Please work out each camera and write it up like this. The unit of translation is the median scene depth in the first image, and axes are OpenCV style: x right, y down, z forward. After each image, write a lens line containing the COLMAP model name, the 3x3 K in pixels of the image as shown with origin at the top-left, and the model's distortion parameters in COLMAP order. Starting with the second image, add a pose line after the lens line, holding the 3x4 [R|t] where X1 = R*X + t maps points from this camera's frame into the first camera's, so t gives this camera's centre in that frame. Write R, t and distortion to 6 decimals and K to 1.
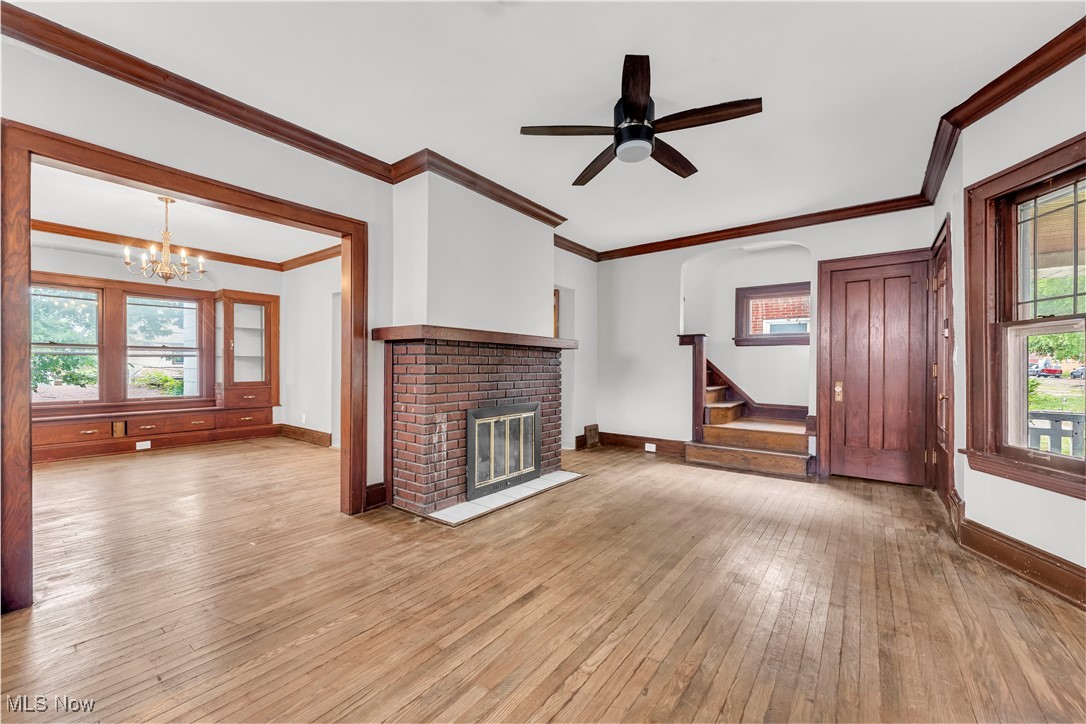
lens RADIAL K [[432.5, 0, 534.5], [0, 432.5, 367.7], [0, 0, 1]] dist [-0.000931, -0.000521]
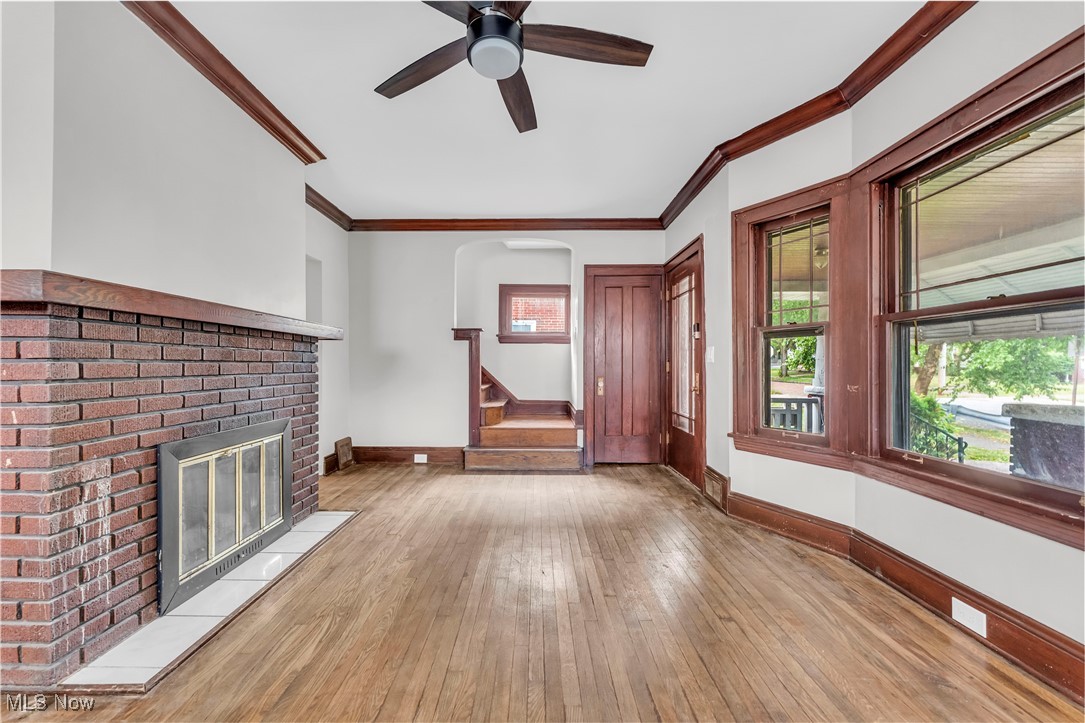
lens RADIAL K [[431.4, 0, 535.1], [0, 431.4, 366.9], [0, 0, 1]] dist [-0.000771, -0.000722]
pose [[0.795223, -0.006142, 0.606286, -0.107098], [0.004180, 0.999980, 0.004648, 0.000176], [-0.606302, -0.001162, 0.795233, 0.288721]]
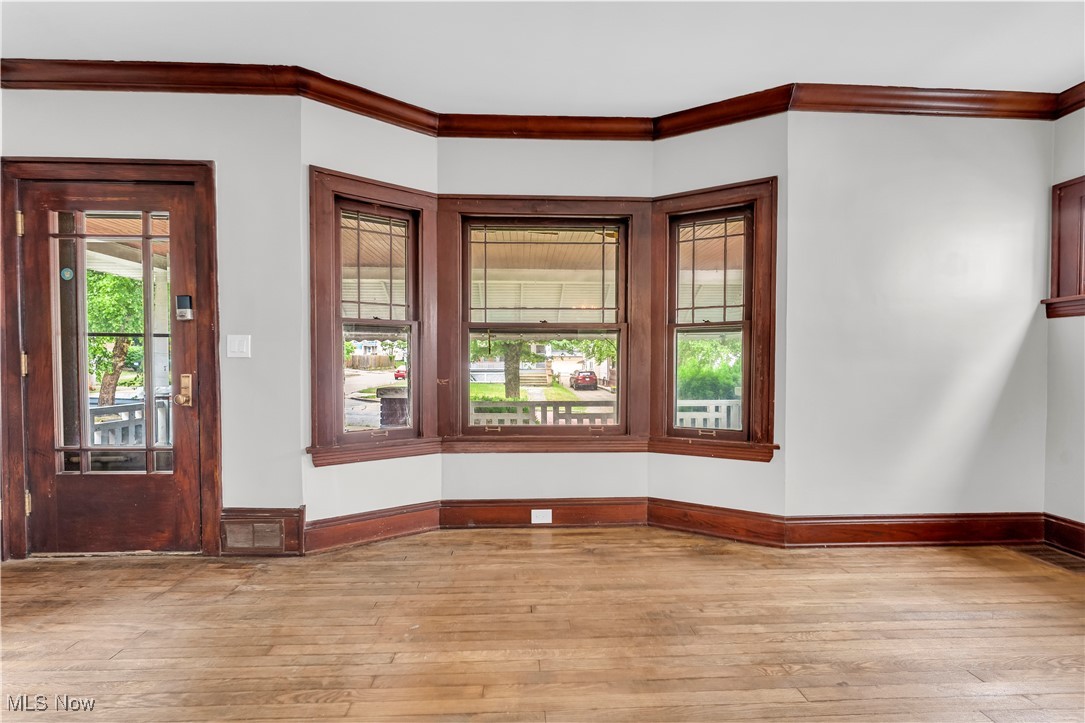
lens RADIAL K [[431.4, 0, 535.1], [0, 431.4, 366.9], [0, 0, 1]] dist [-0.000771, -0.000722]
pose [[-0.642794, -0.017456, 0.765840, -0.016675], [-0.003074, 0.999791, 0.020209, -0.004371], [-0.766033, 0.010636, -0.642714, 0.909635]]
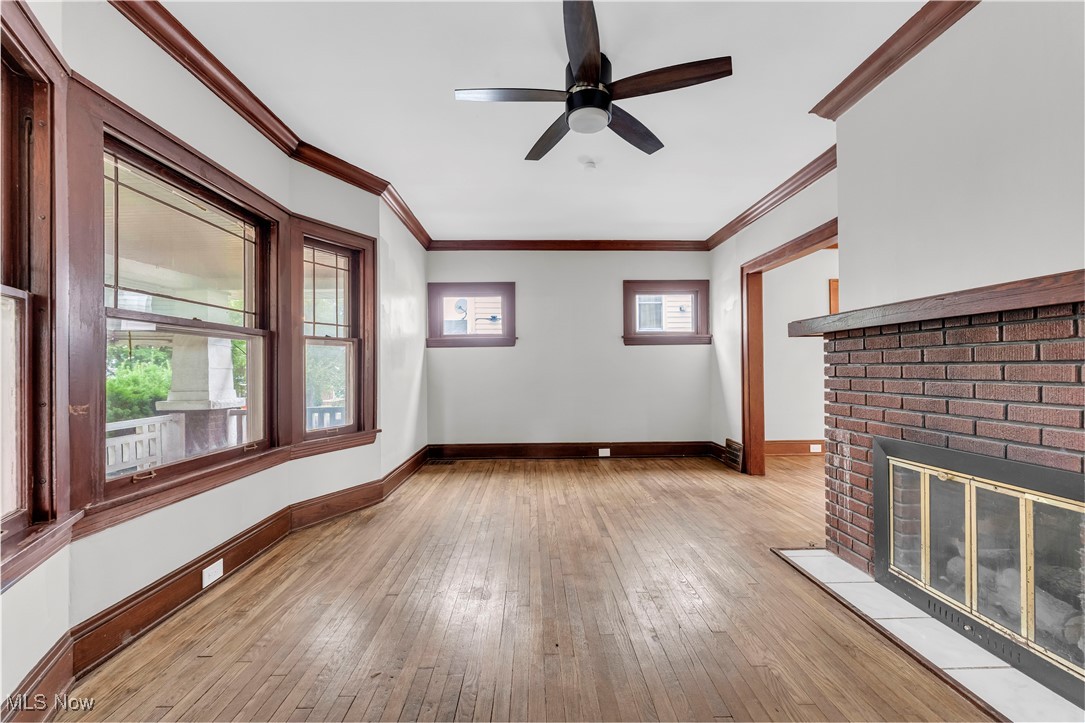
lens RADIAL K [[431.4, 0, 535.1], [0, 431.4, 366.9], [0, 0, 1]] dist [-0.000771, -0.000722]
pose [[-0.786886, -0.001394, -0.617096, 0.611714], [0.002524, 0.999982, -0.005478, -0.000639], [0.617093, -0.005868, -0.786869, 1.163320]]
